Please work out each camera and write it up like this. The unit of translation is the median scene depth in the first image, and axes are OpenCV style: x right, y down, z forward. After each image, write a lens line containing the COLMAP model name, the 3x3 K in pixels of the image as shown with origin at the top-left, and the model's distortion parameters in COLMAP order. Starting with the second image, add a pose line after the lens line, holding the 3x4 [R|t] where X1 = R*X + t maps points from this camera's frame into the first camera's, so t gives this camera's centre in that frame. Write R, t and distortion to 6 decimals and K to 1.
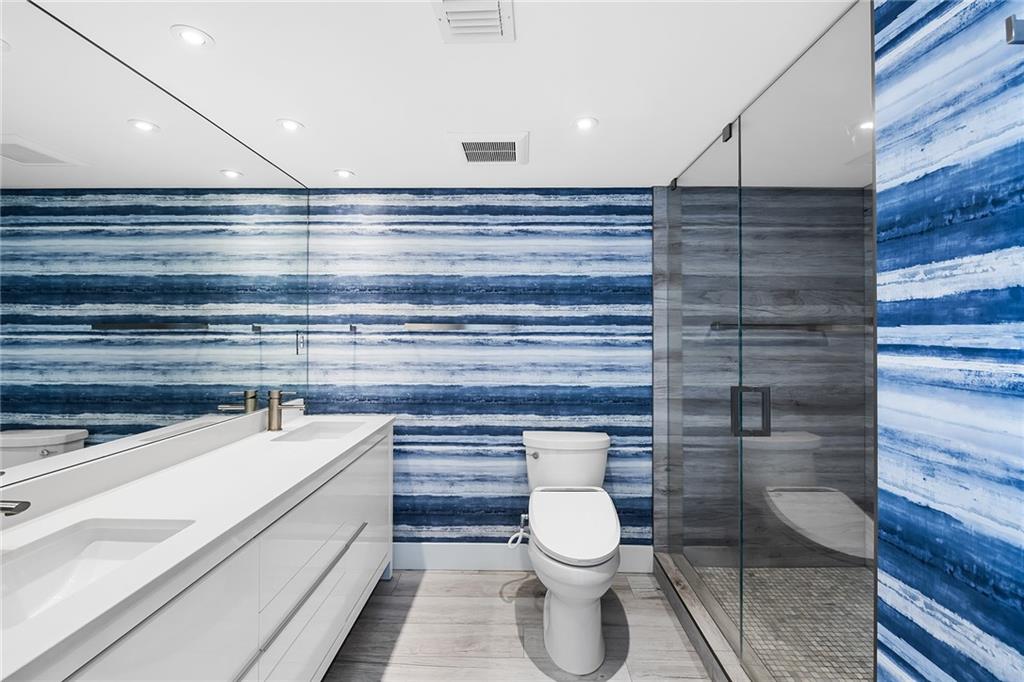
lens RADIAL K [[439.6, 0, 511.1], [0, 439.6, 328.9], [0, 0, 1]] dist [0.000983, -0.000384]
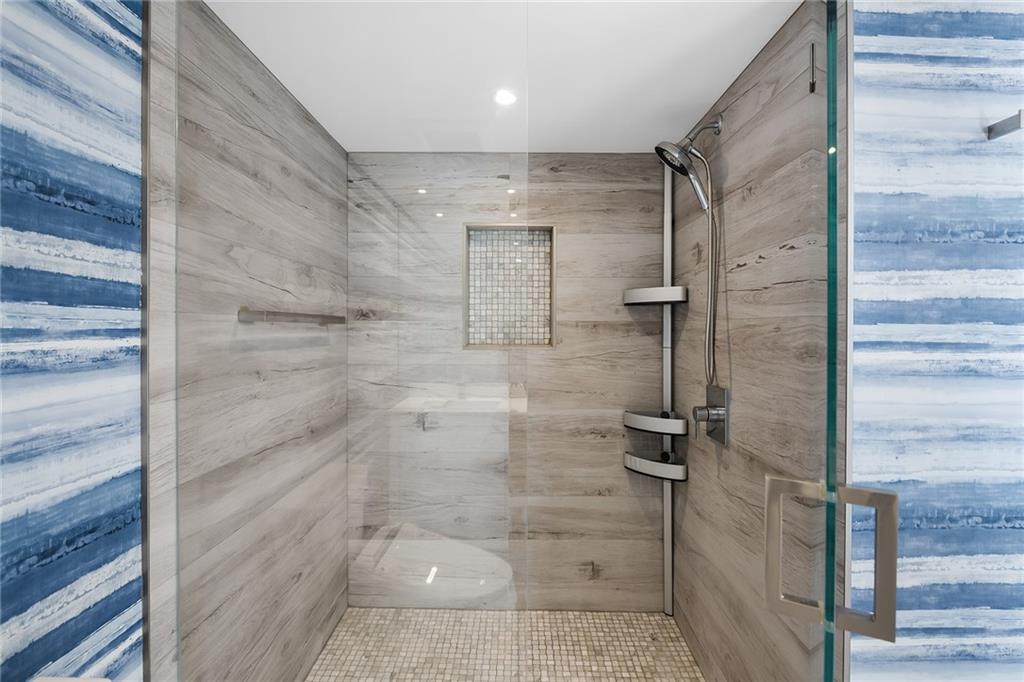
lens RADIAL K [[464.2, 0, 543.8], [0, 464.2, 330.3], [0, 0, 1]] dist [-0.003454, -0.000670]
pose [[-0.015714, -0.005224, 0.999863, -0.237866], [-0.011968, 0.999916, 0.005036, 0.012286], [-0.999805, -0.011887, -0.015775, 1.821911]]
